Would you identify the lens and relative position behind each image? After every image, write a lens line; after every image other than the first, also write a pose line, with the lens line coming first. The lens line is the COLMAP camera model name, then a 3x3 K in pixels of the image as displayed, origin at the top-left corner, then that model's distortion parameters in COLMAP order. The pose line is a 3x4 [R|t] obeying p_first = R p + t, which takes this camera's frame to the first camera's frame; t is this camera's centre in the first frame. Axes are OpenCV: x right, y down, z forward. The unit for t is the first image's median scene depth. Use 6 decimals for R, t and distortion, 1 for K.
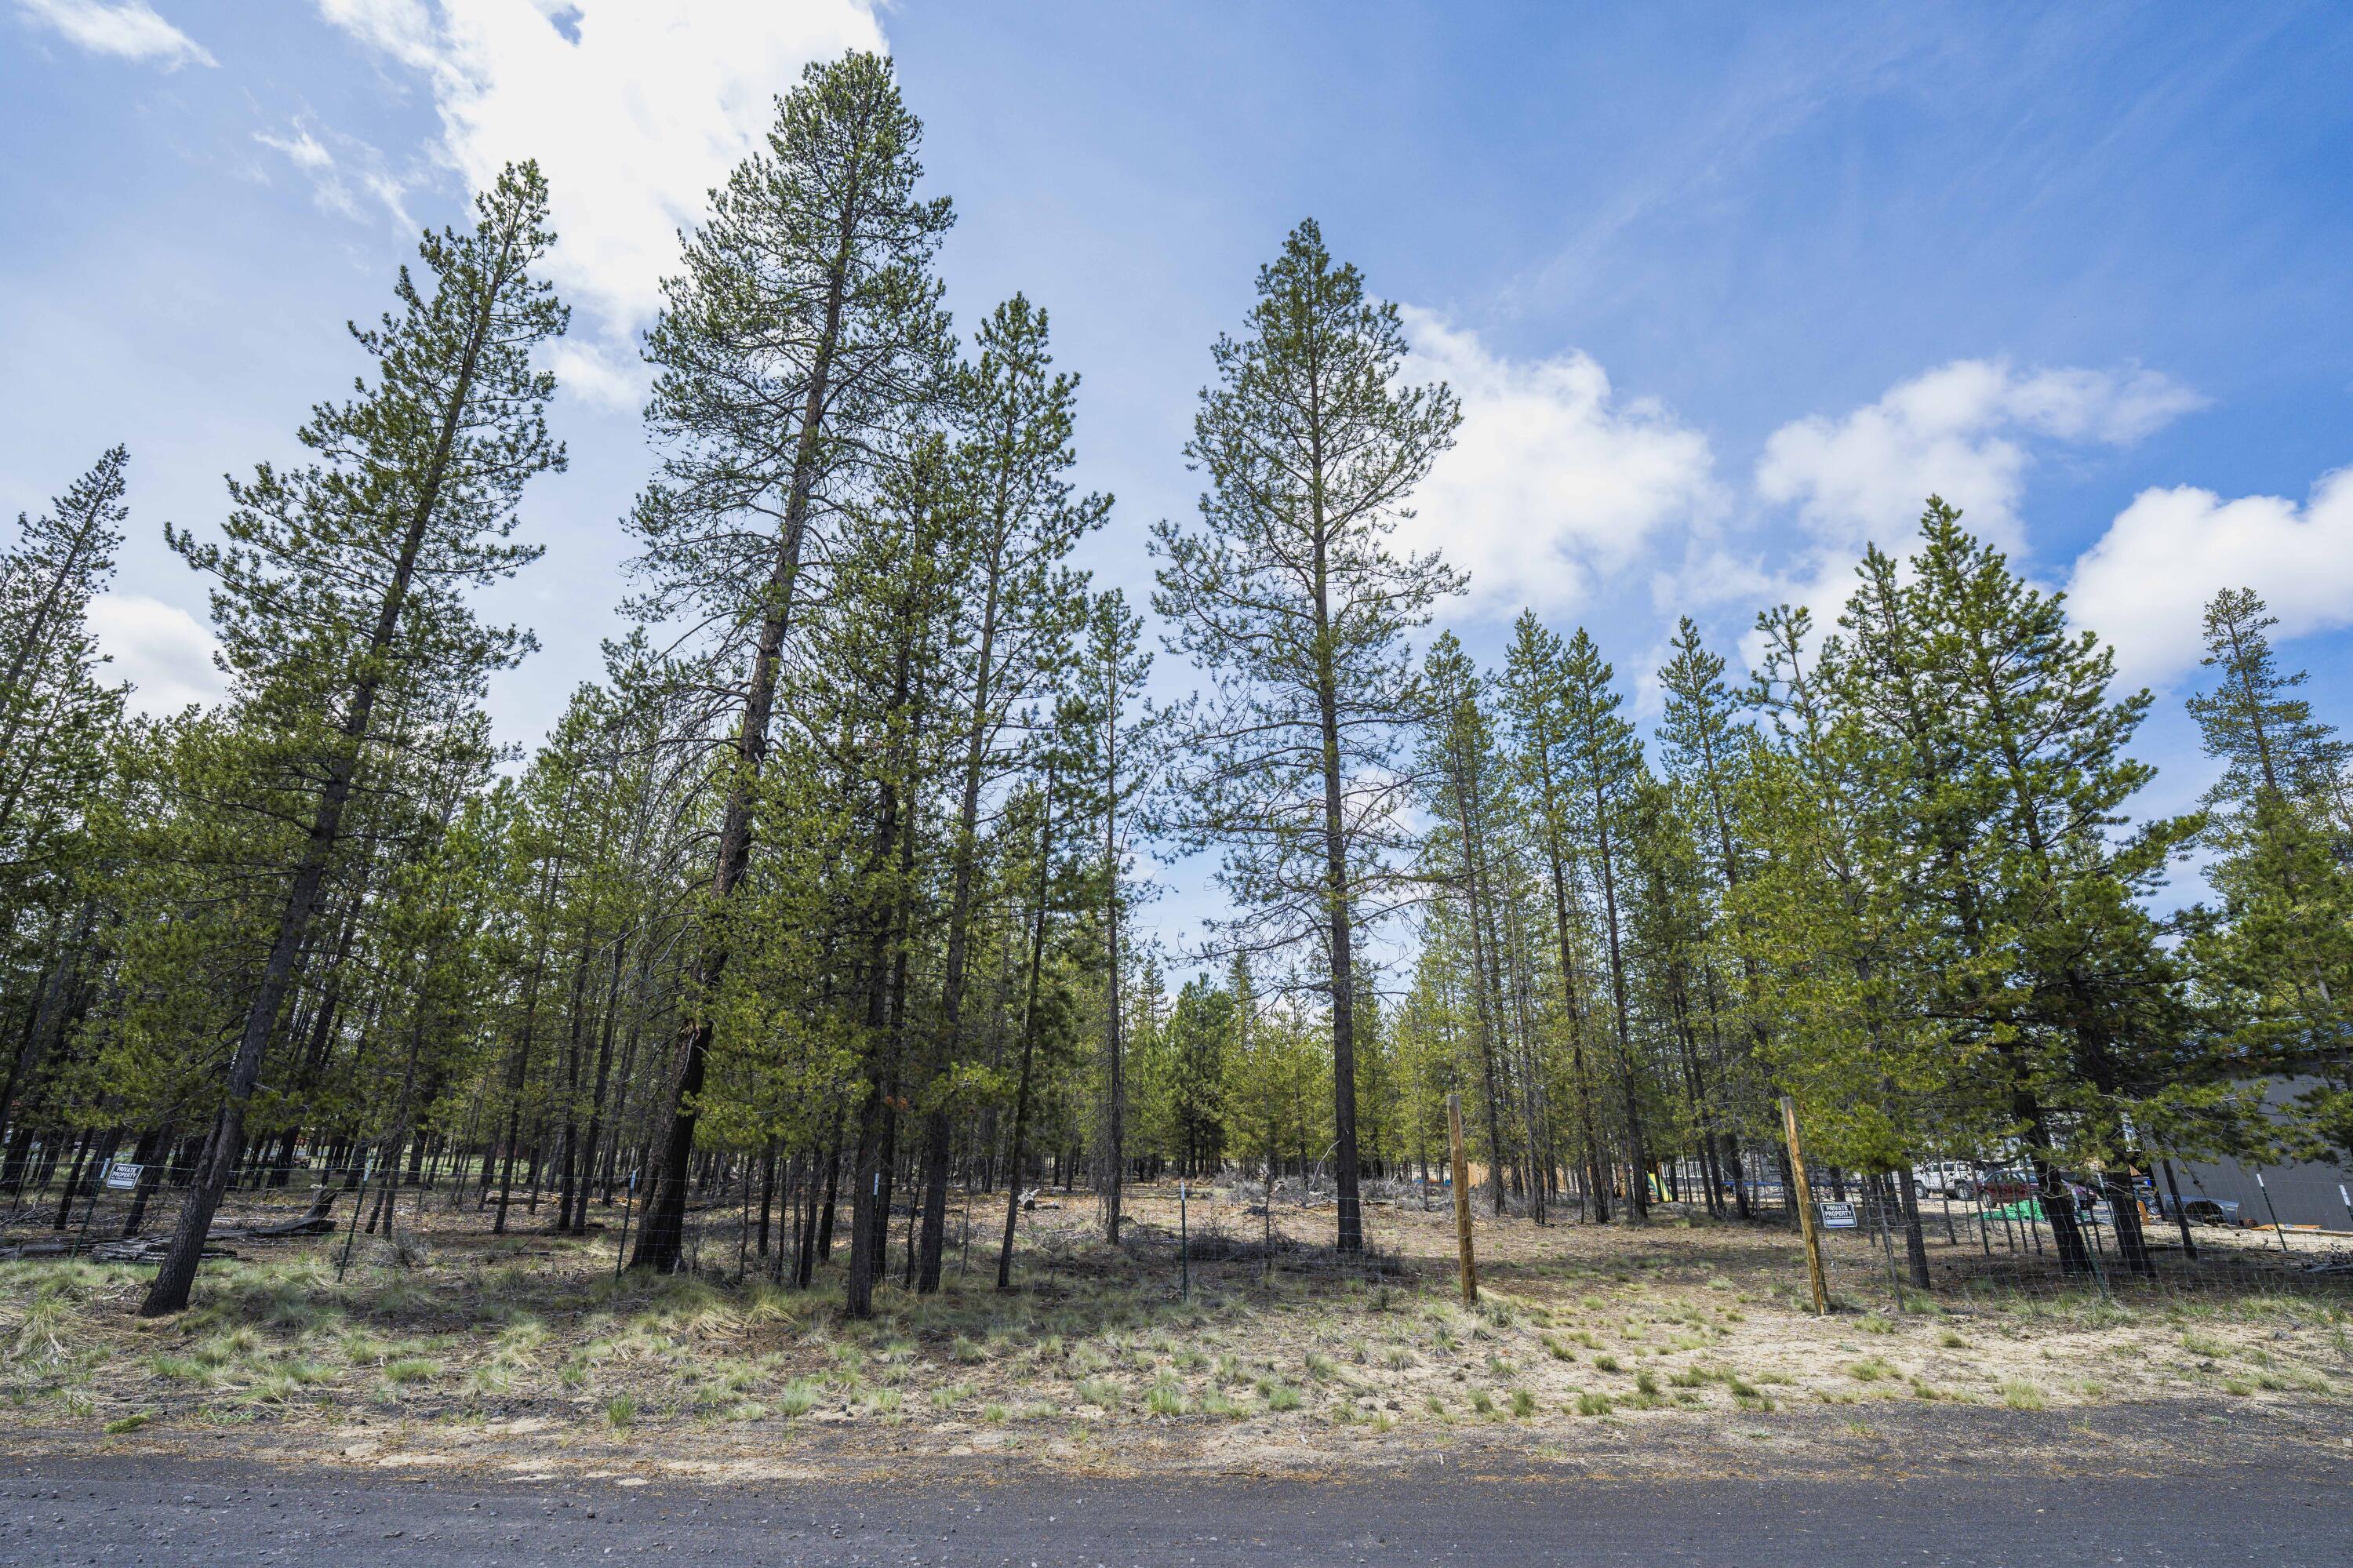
lens RADIAL K [[966.4, 0, 1158.5], [0, 966.4, 800.6], [0, 0, 1]] dist [-0.028221, 0.004781]
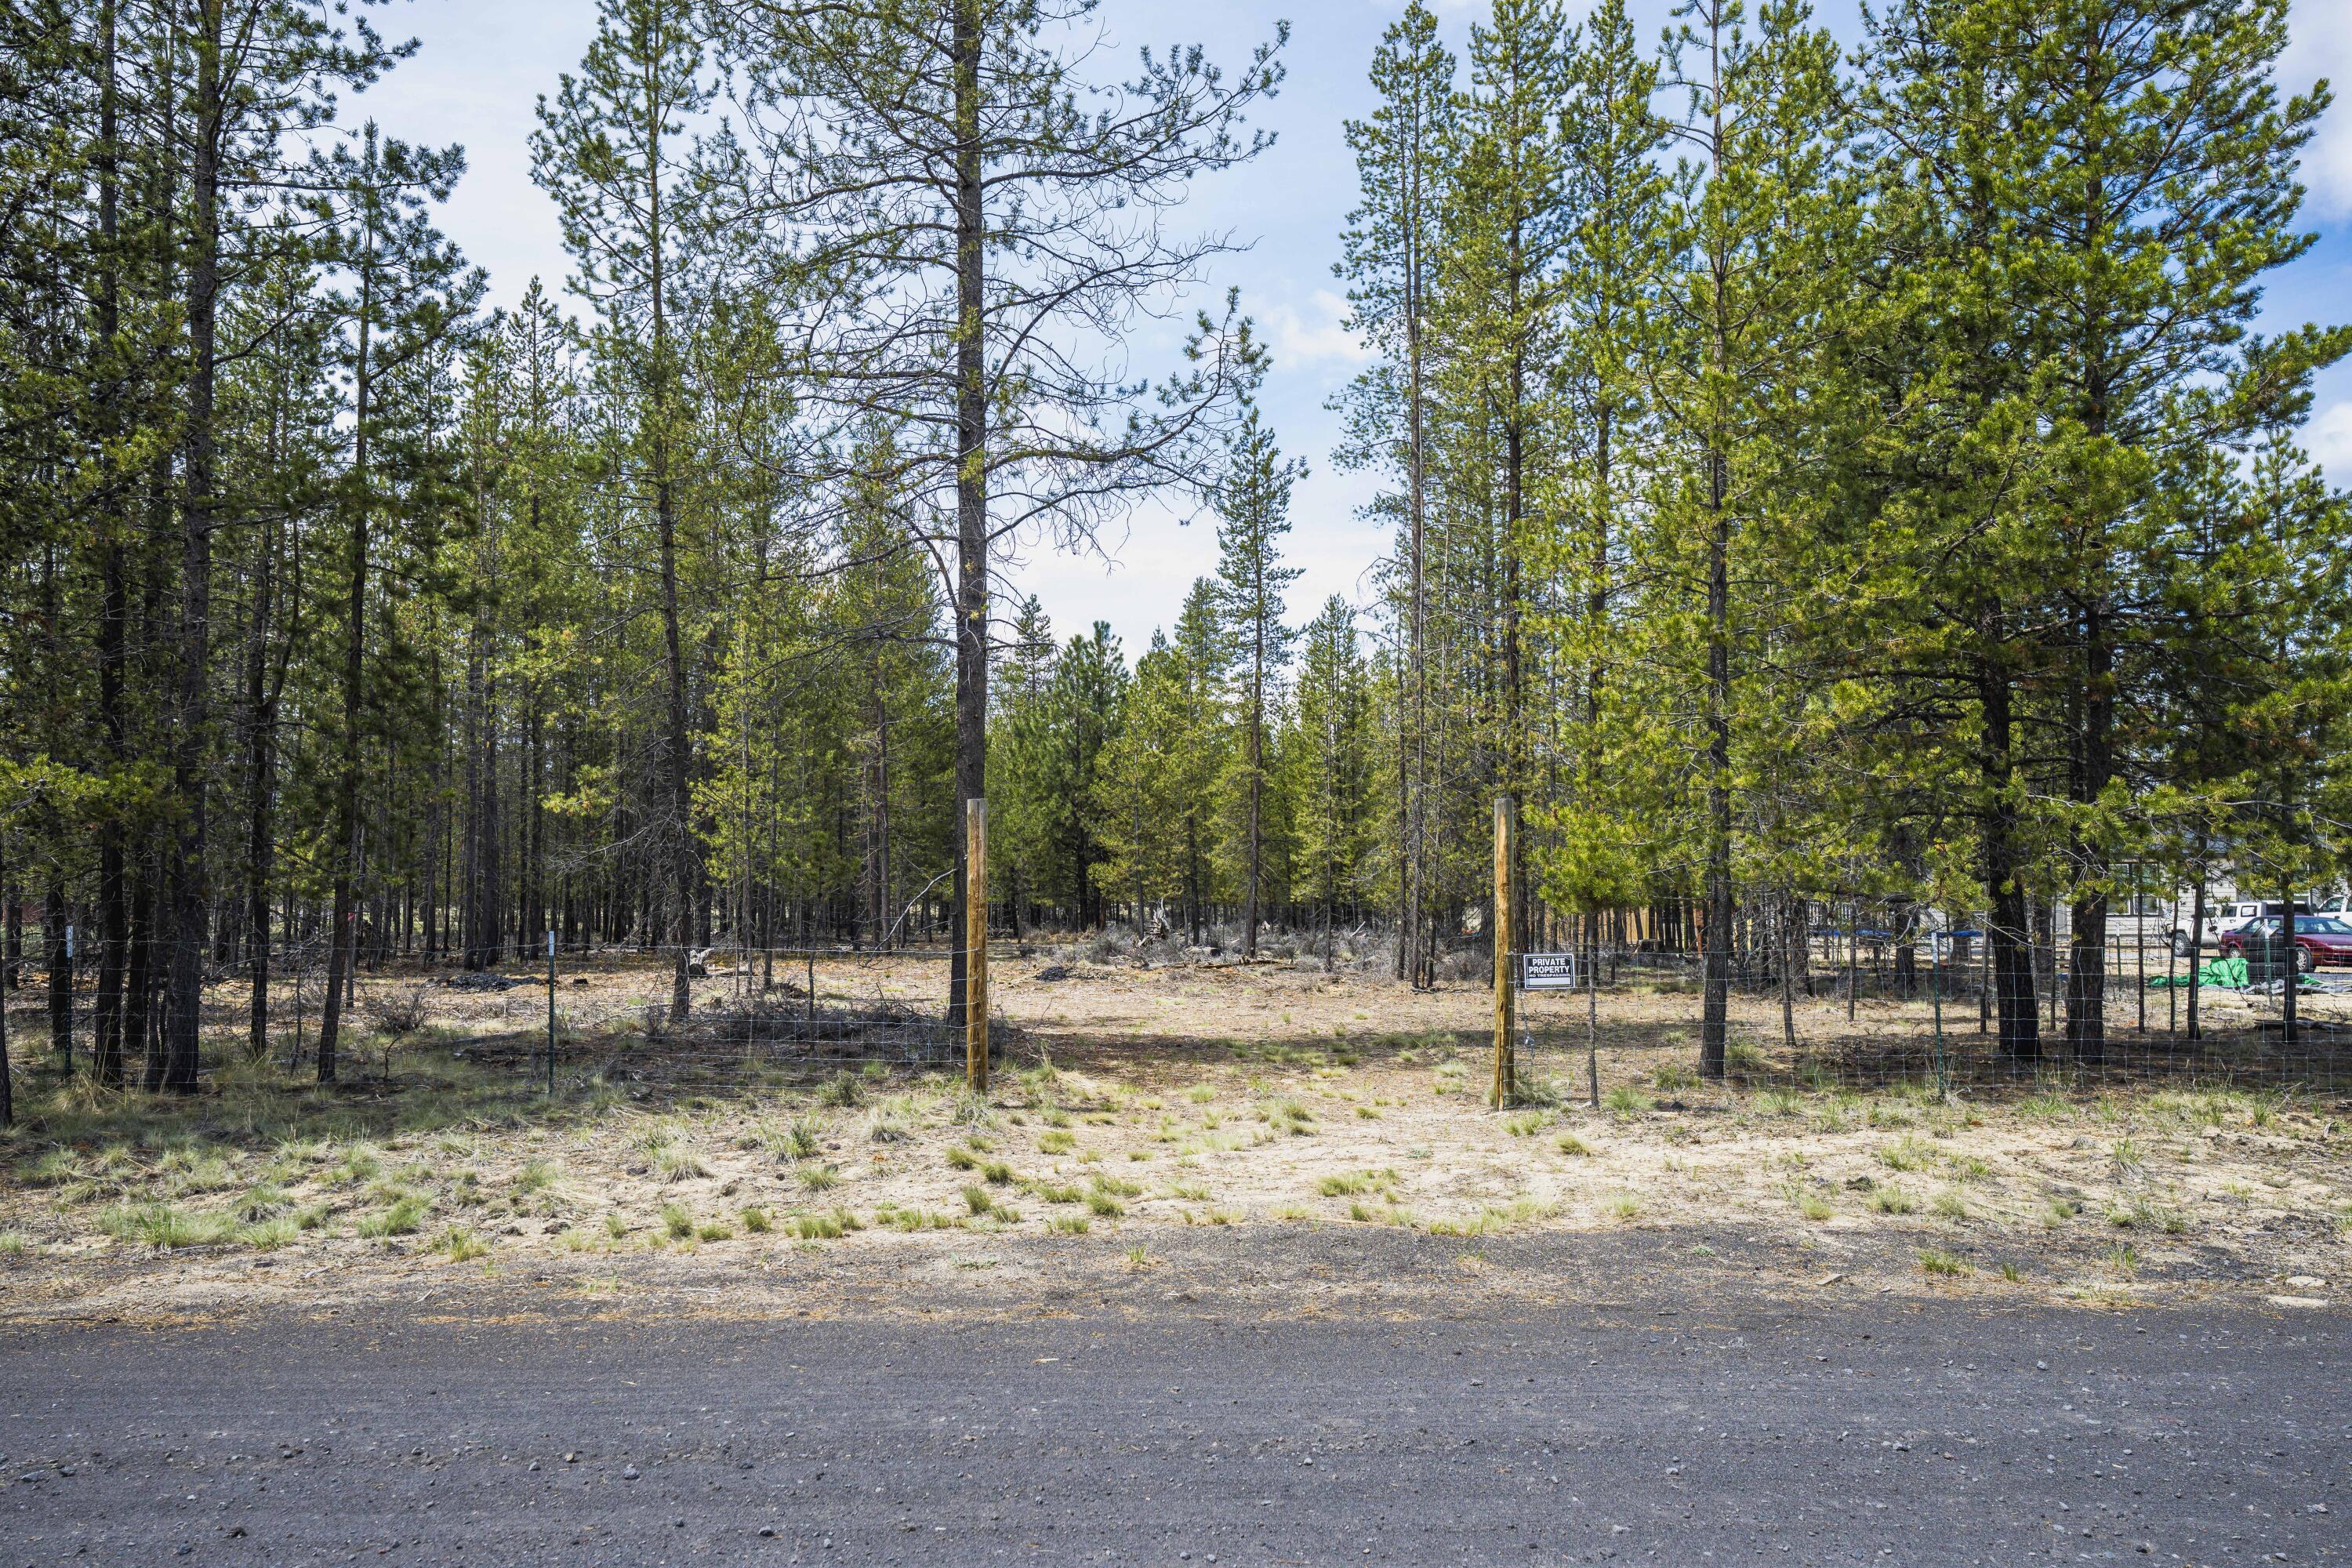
lens RADIAL K [[1564.4, 0, 1141.1], [0, 1564.4, 792.7], [0, 0, 1]] dist [0.044548, -0.032203]
pose [[0.999933, -0.011367, -0.002233, 0.324210], [0.011537, 0.959773, 0.280541, 0.009879], [-0.001045, -0.280548, 0.959840, 0.000462]]
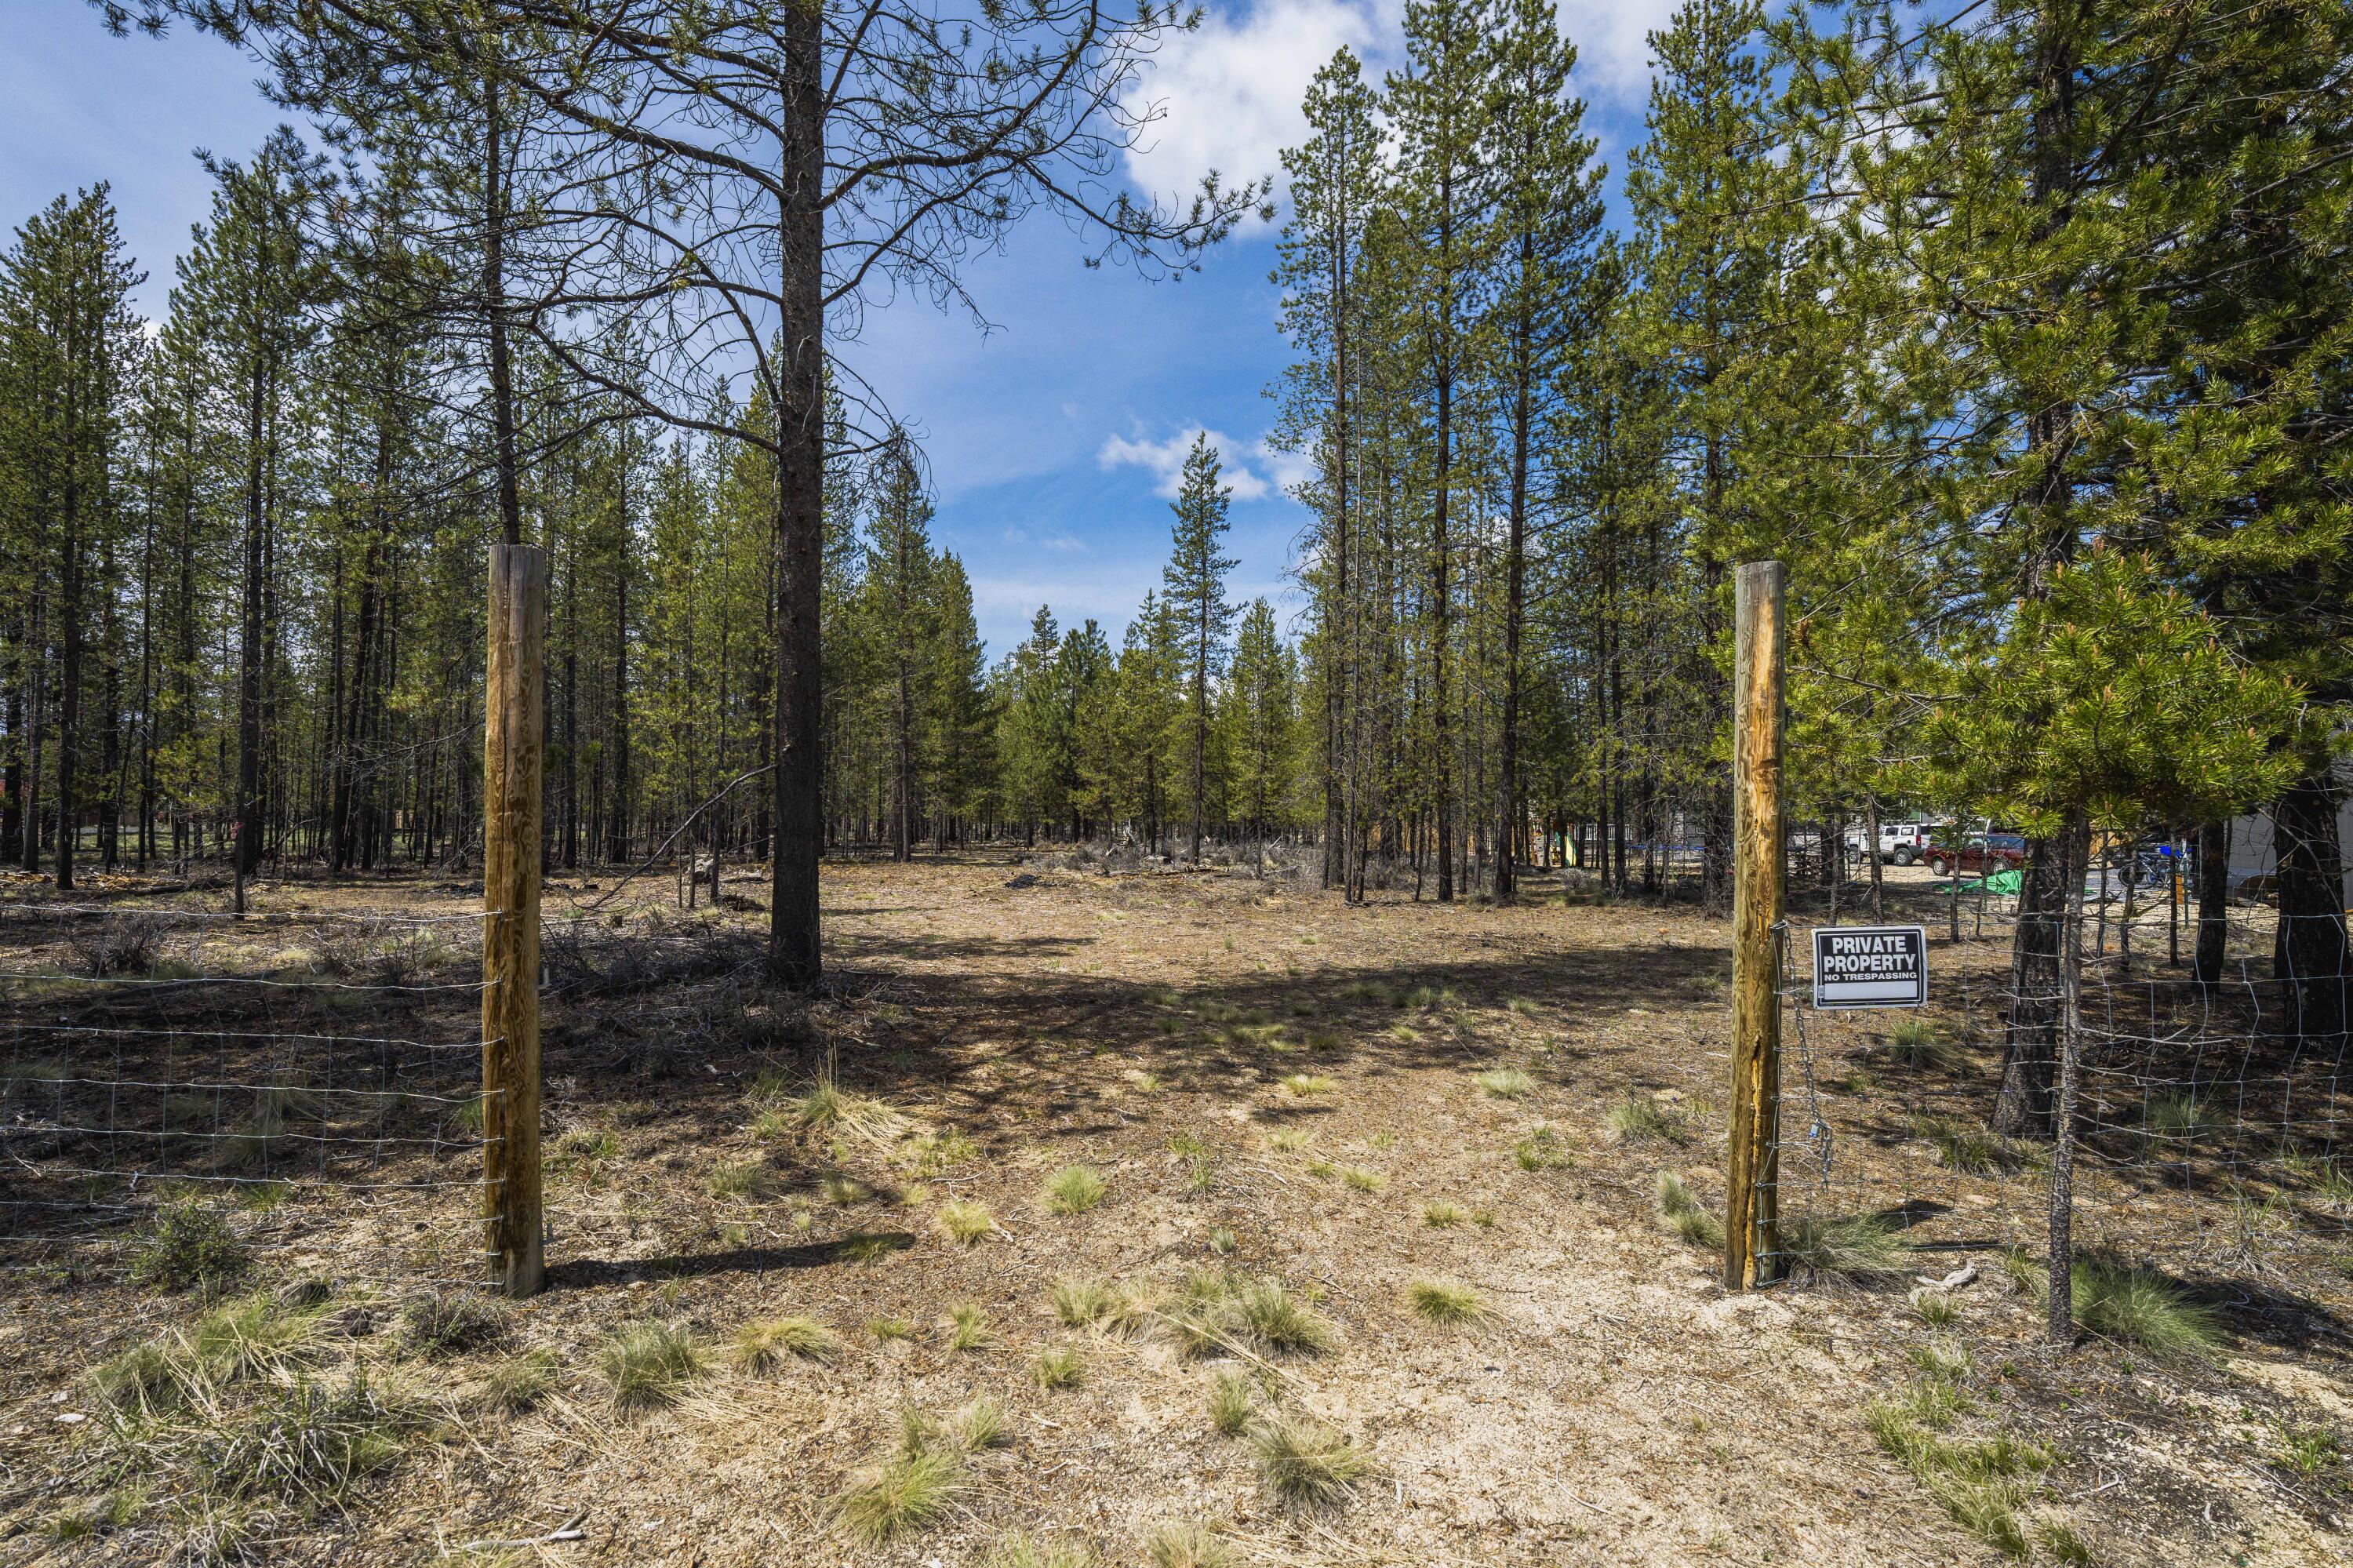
lens RADIAL K [[966.4, 0, 1158.5], [0, 966.4, 800.6], [0, 0, 1]] dist [-0.028221, 0.004781]
pose [[0.999647, -0.004530, 0.026179, 0.369418], [-0.004229, 0.945668, 0.325107, 0.221574], [-0.026229, -0.325103, 0.945315, 0.557865]]
